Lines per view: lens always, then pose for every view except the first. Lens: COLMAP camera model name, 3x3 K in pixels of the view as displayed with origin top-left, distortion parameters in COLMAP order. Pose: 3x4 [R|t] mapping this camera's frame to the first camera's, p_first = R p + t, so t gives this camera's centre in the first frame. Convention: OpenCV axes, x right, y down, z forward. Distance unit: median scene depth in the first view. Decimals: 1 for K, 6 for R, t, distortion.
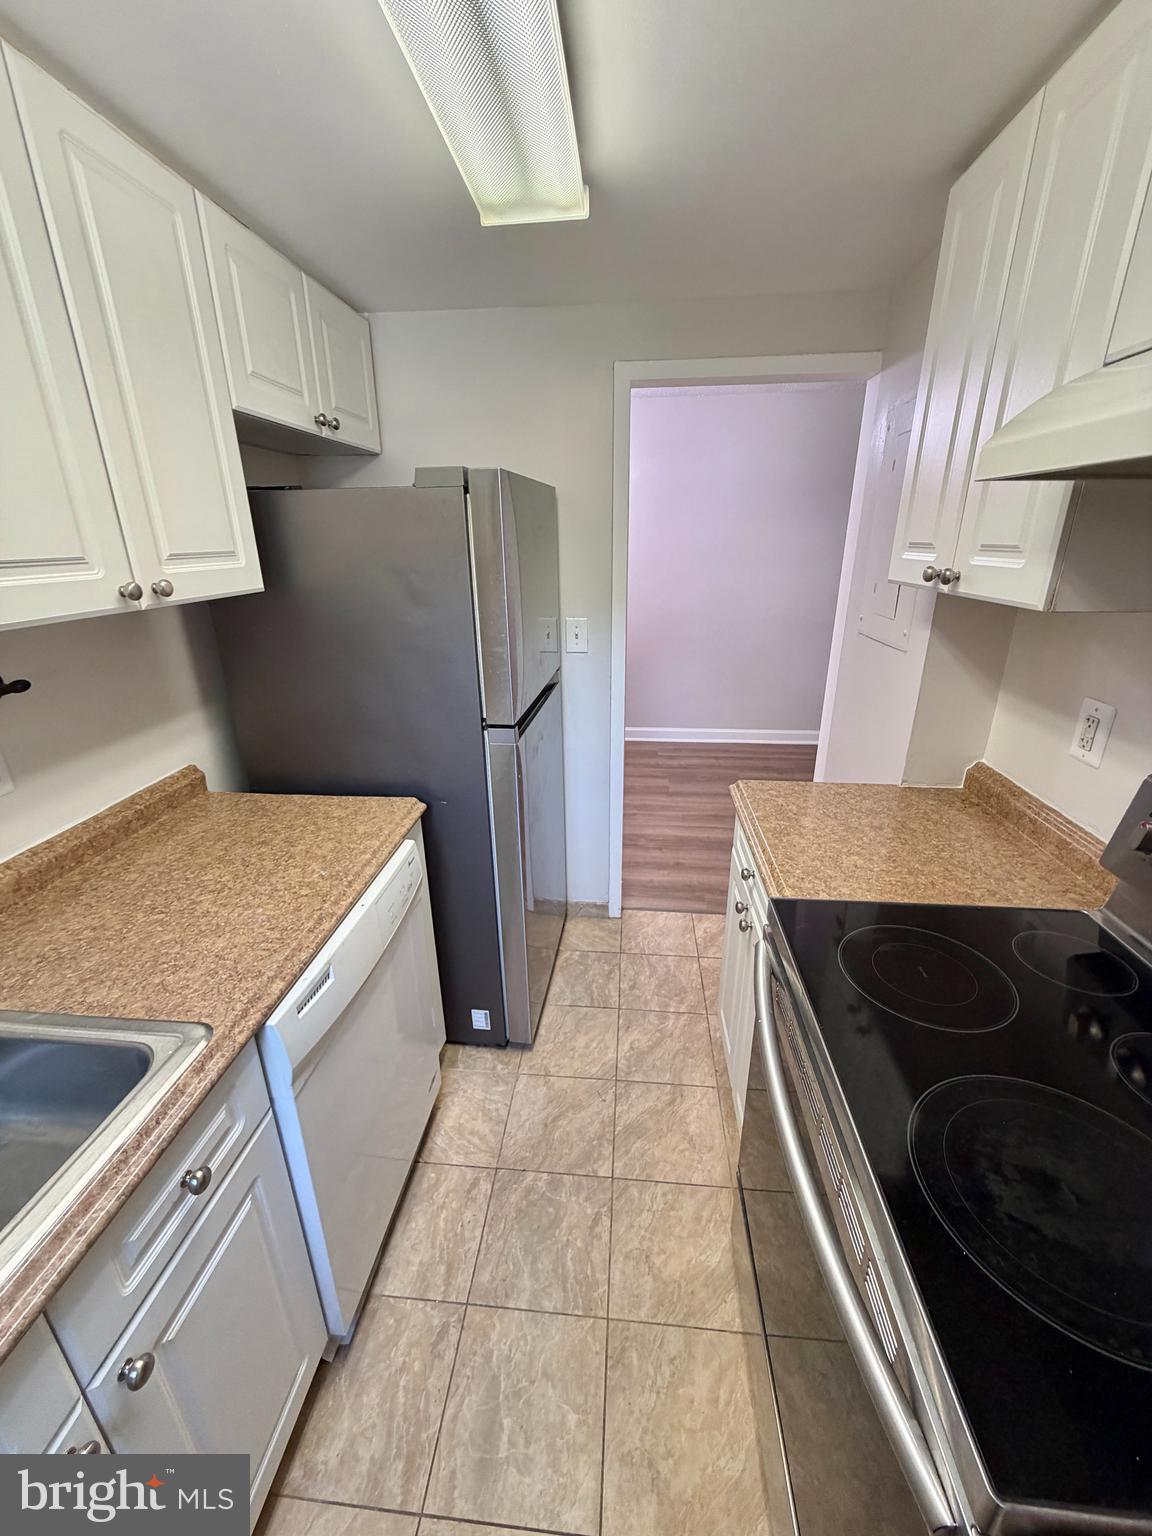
lens RADIAL K [[621.1, 0, 576.0], [0, 621.1, 768.0], [0, 0, 1]] dist [-0.001772, -0.000249]
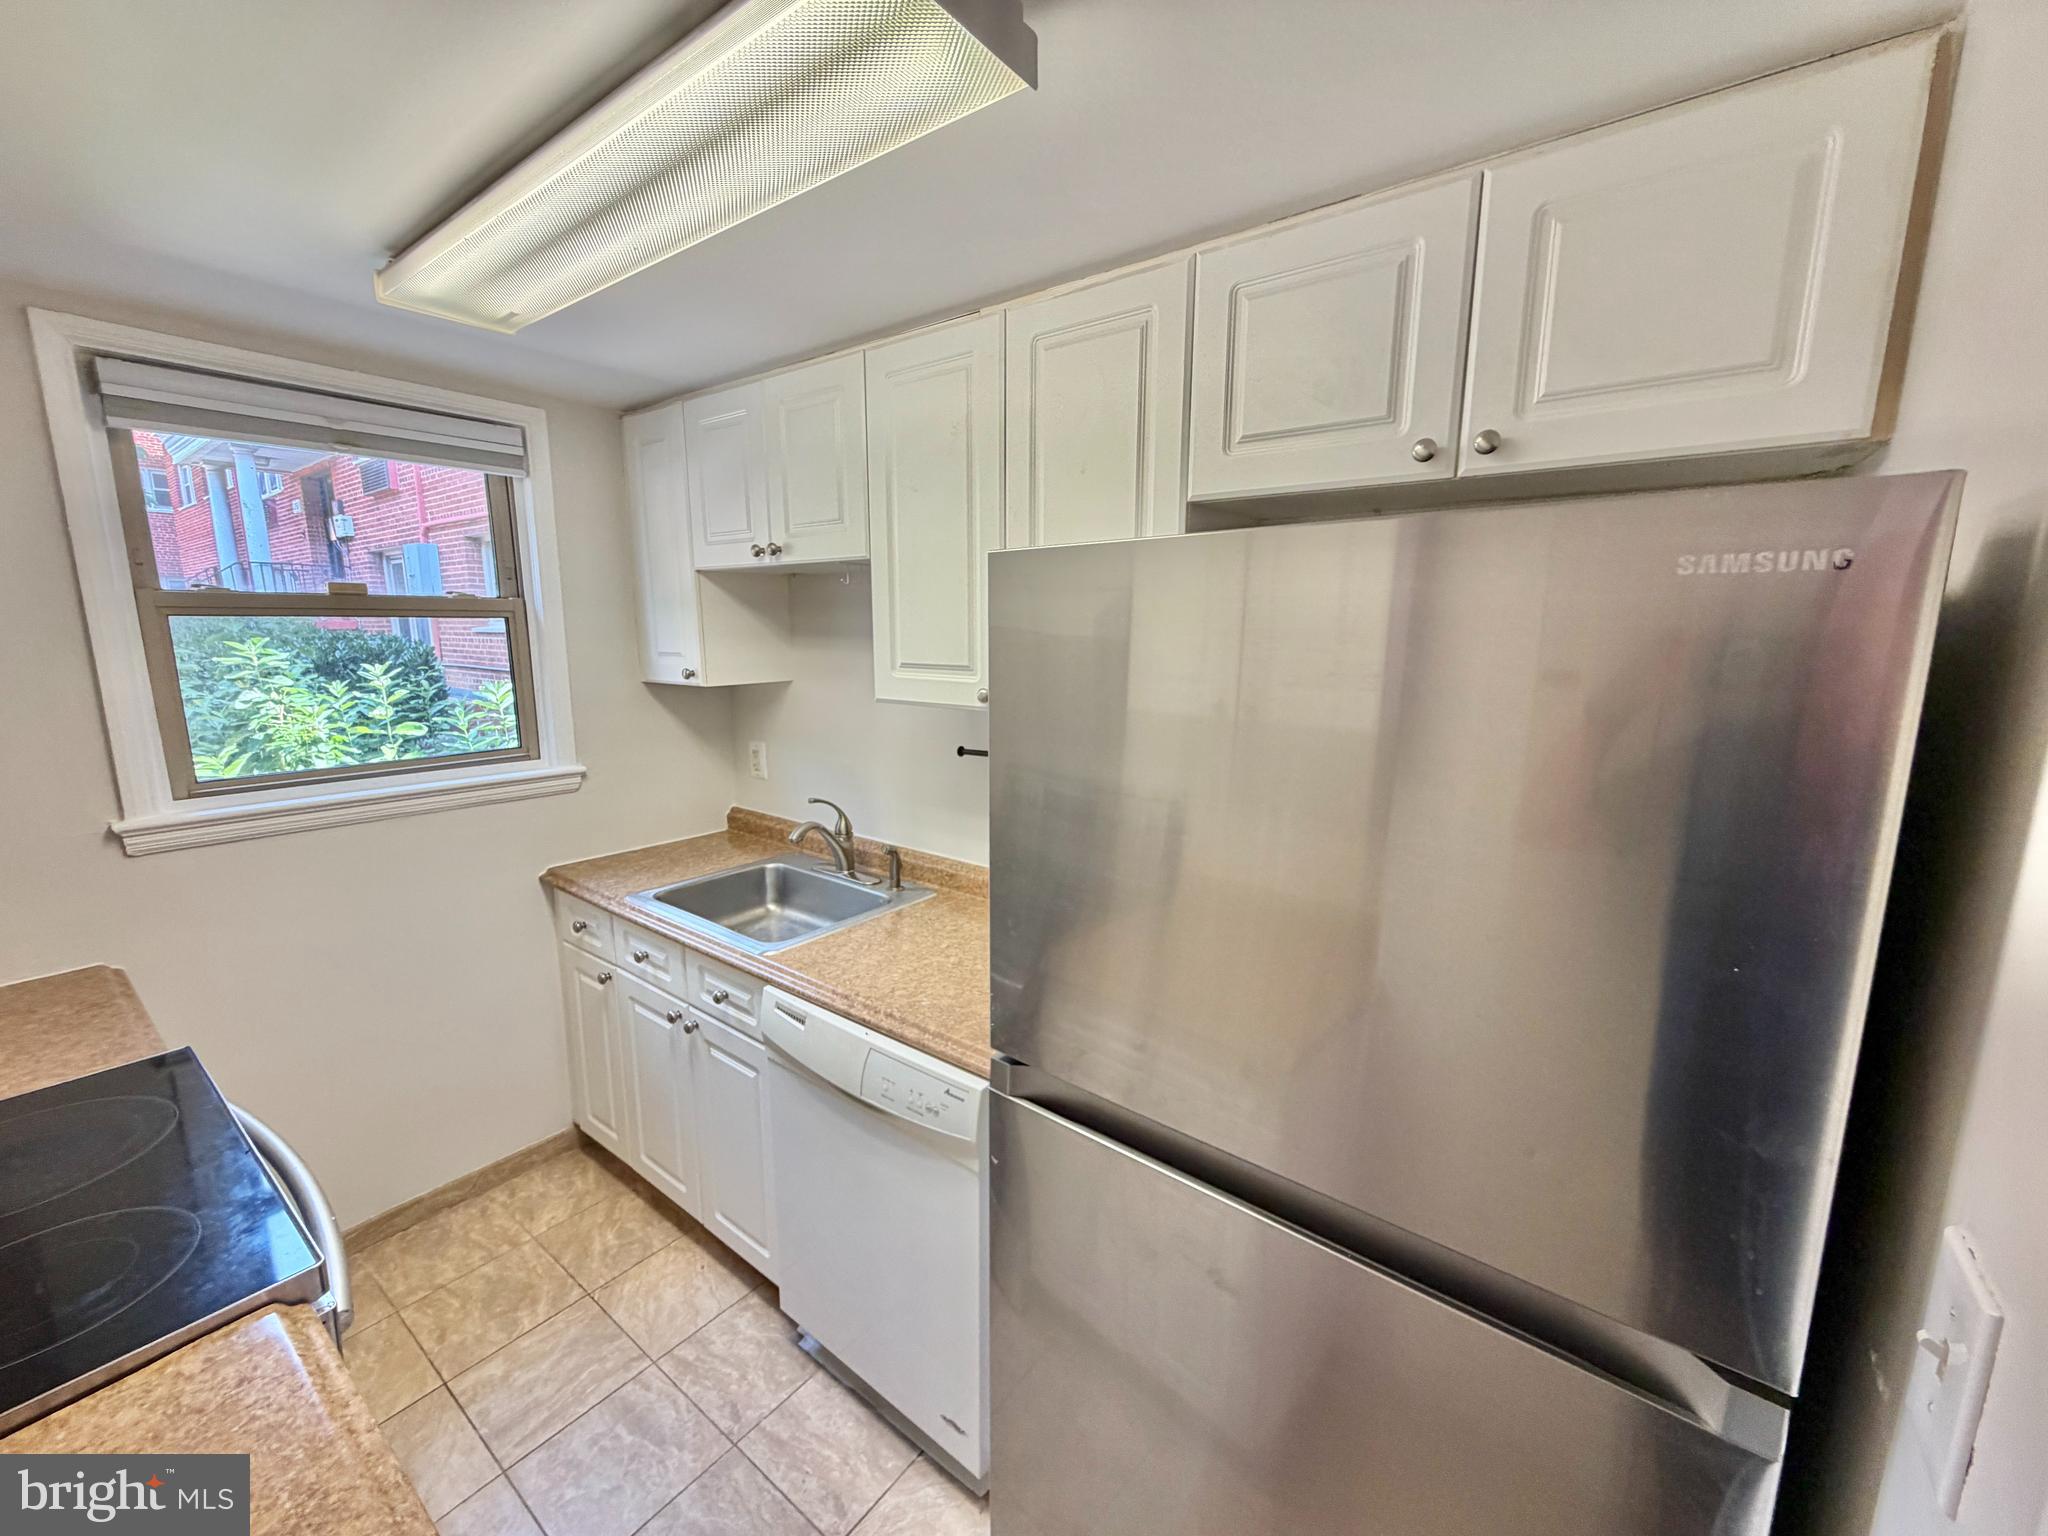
lens RADIAL K [[828.1, 0, 1024.0], [0, 828.1, 768.0], [0, 0, 1]] dist [-0.001772, -0.000249]
pose [[-0.537269, 0.153818, -0.829266, 0.434773], [-0.294622, 0.887059, 0.355420, -0.562595], [0.790278, 0.435276, -0.431271, 1.358560]]
